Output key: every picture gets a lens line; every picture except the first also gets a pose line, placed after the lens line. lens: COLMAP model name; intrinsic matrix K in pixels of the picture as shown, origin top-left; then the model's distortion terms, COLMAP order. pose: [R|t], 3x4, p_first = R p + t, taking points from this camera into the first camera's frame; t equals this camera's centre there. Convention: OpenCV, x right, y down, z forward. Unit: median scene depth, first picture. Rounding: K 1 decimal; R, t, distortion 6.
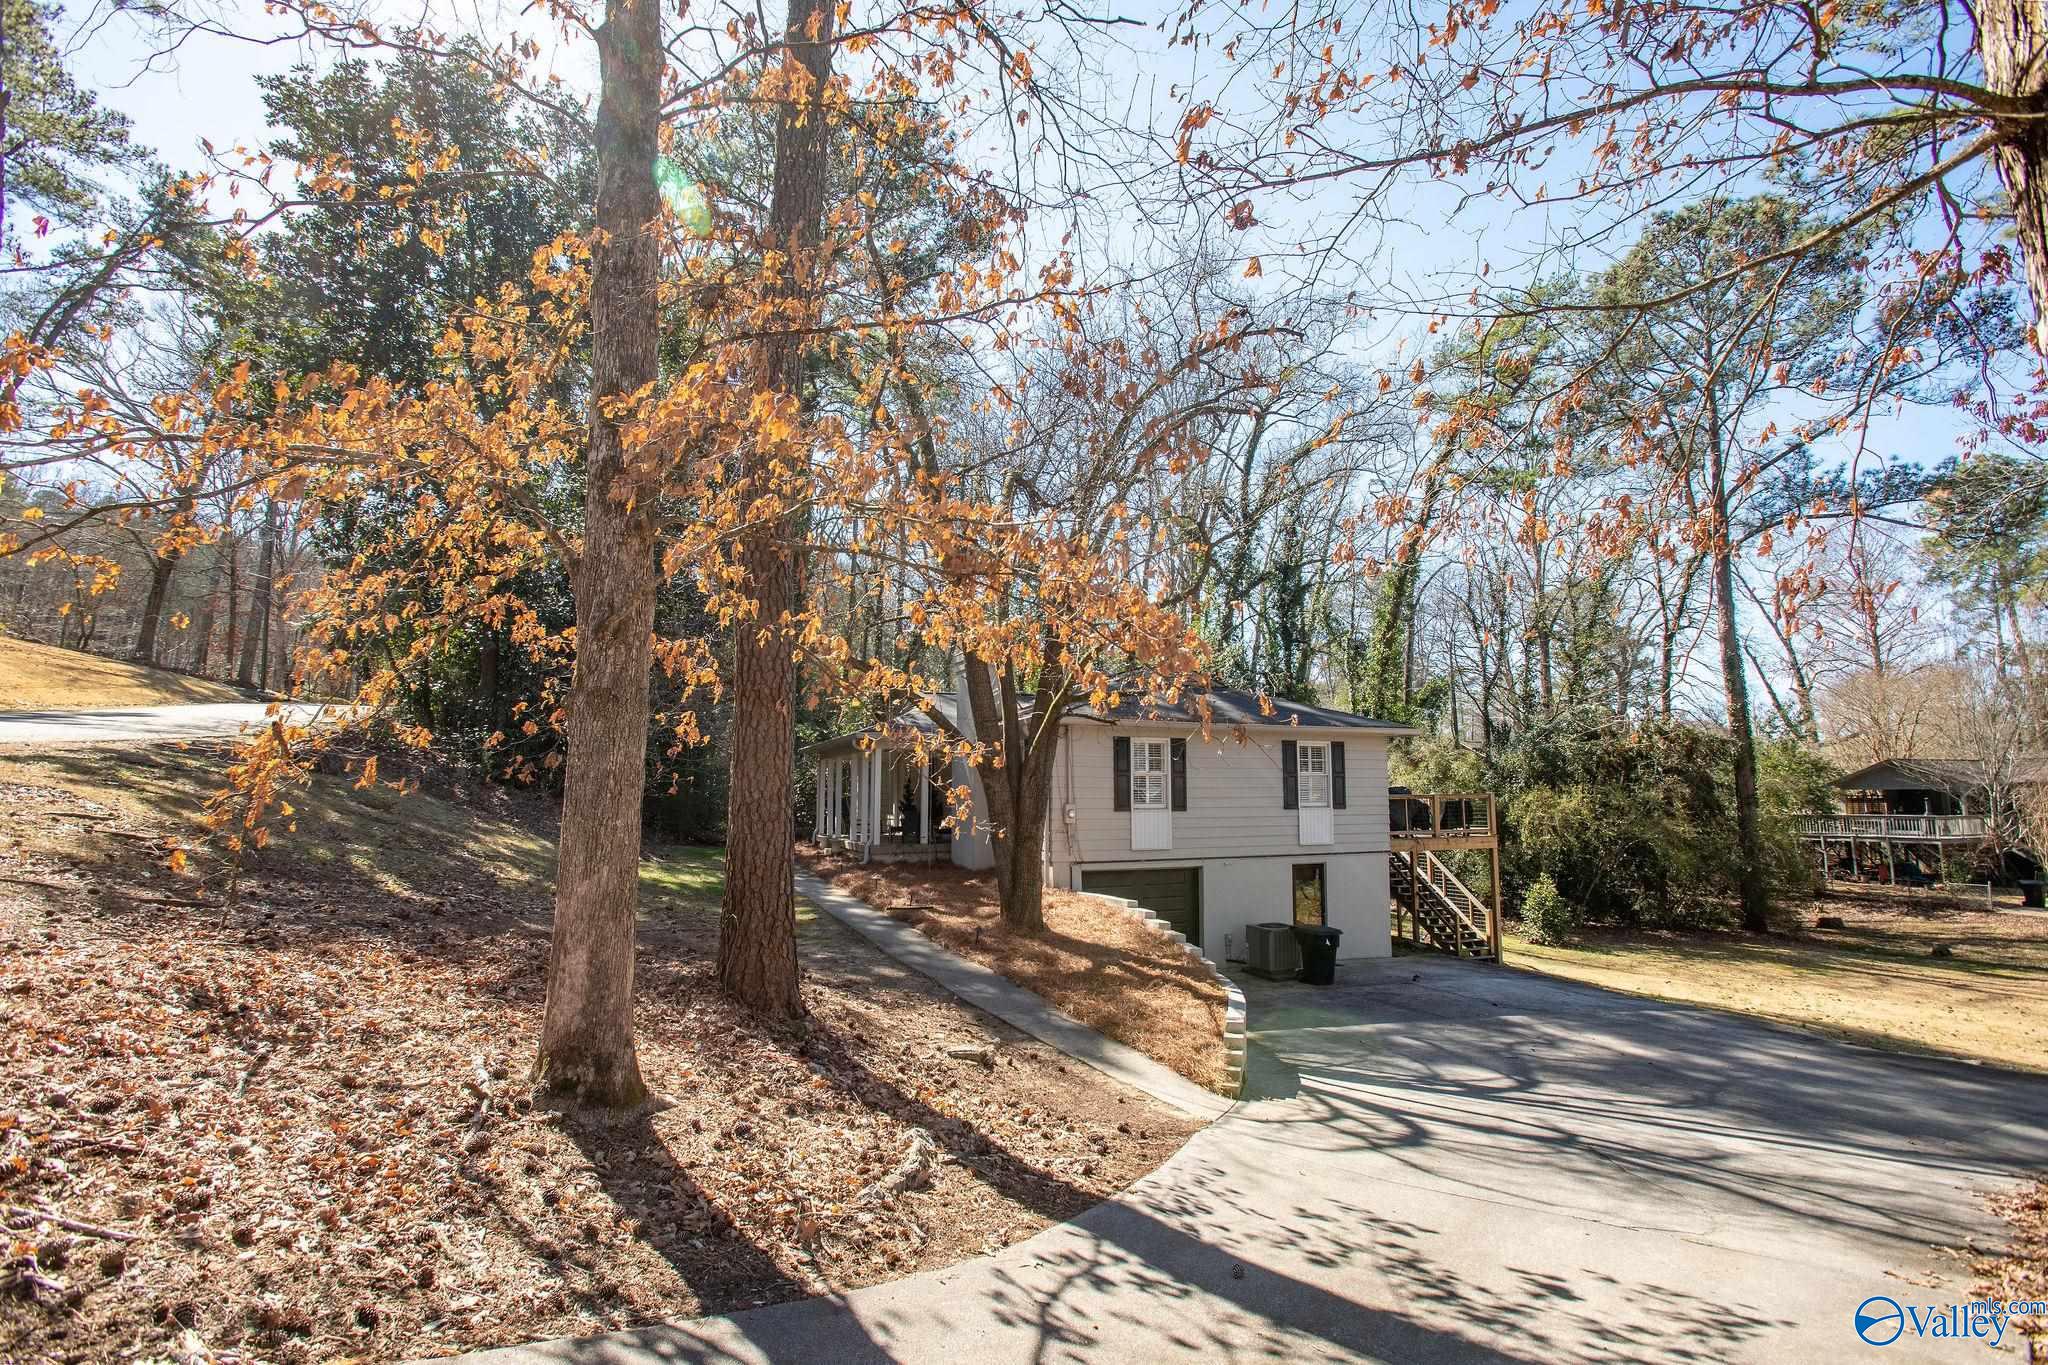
lens RADIAL K [[1025.4, 0, 1024.0], [0, 1025.4, 682.5], [0, 0, 1]] dist [-0.032322, -0.000125]
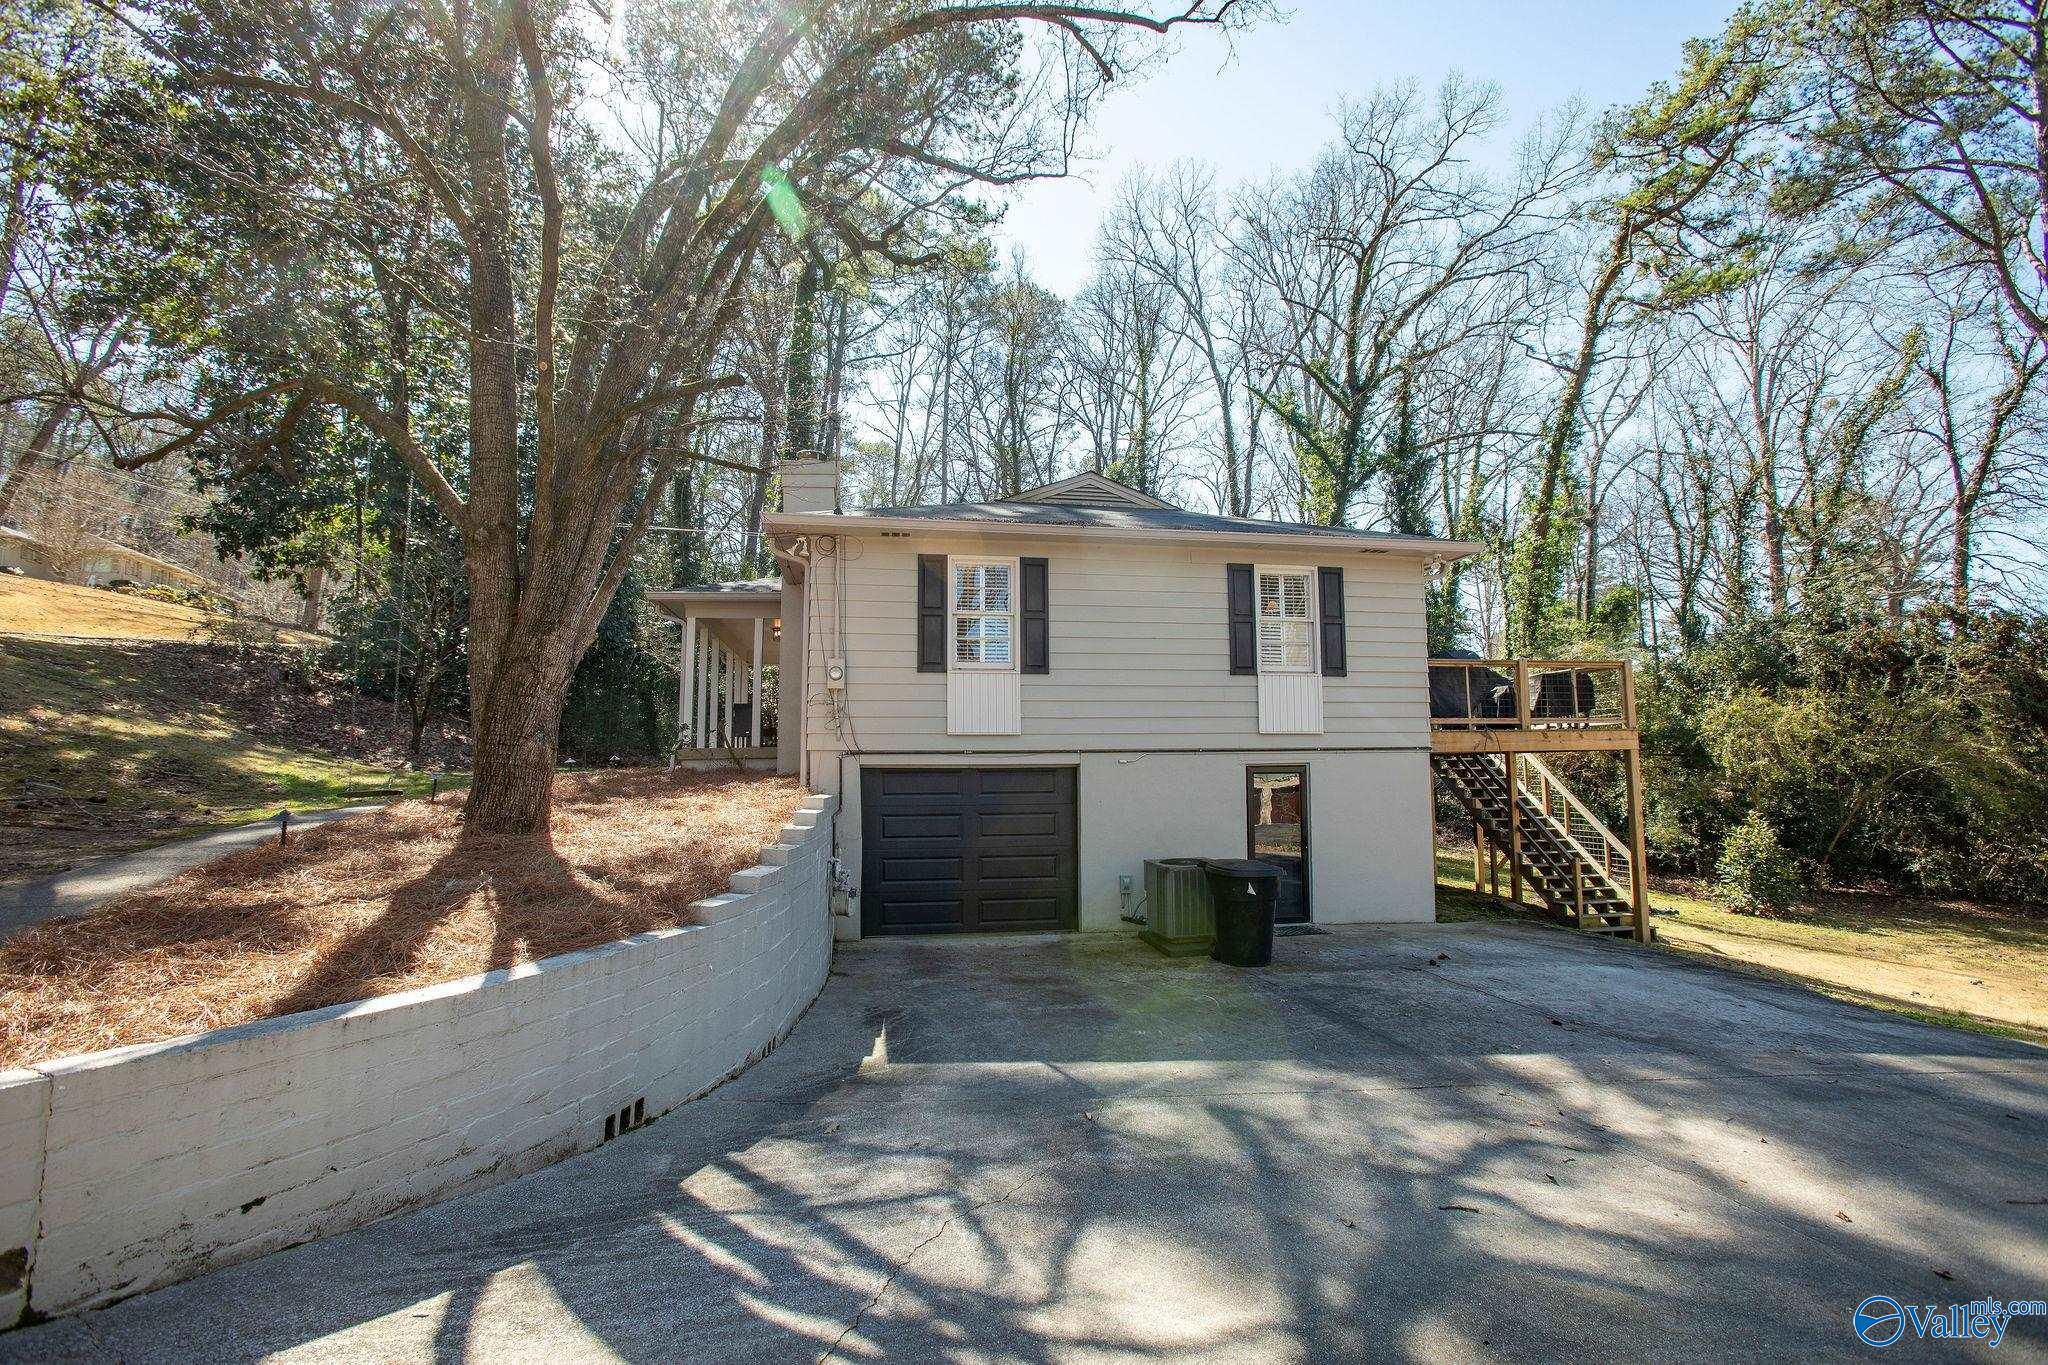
lens RADIAL K [[957.2, 0, 1024.0], [0, 957.2, 682.5], [0, 0, 1]] dist [-0.048893, 0.022467]
pose [[0.975378, -0.023261, -0.219312, 0.208146], [0.027408, 0.999498, 0.015887, 0.093292], [0.218832, -0.021507, 0.975525, 0.334813]]
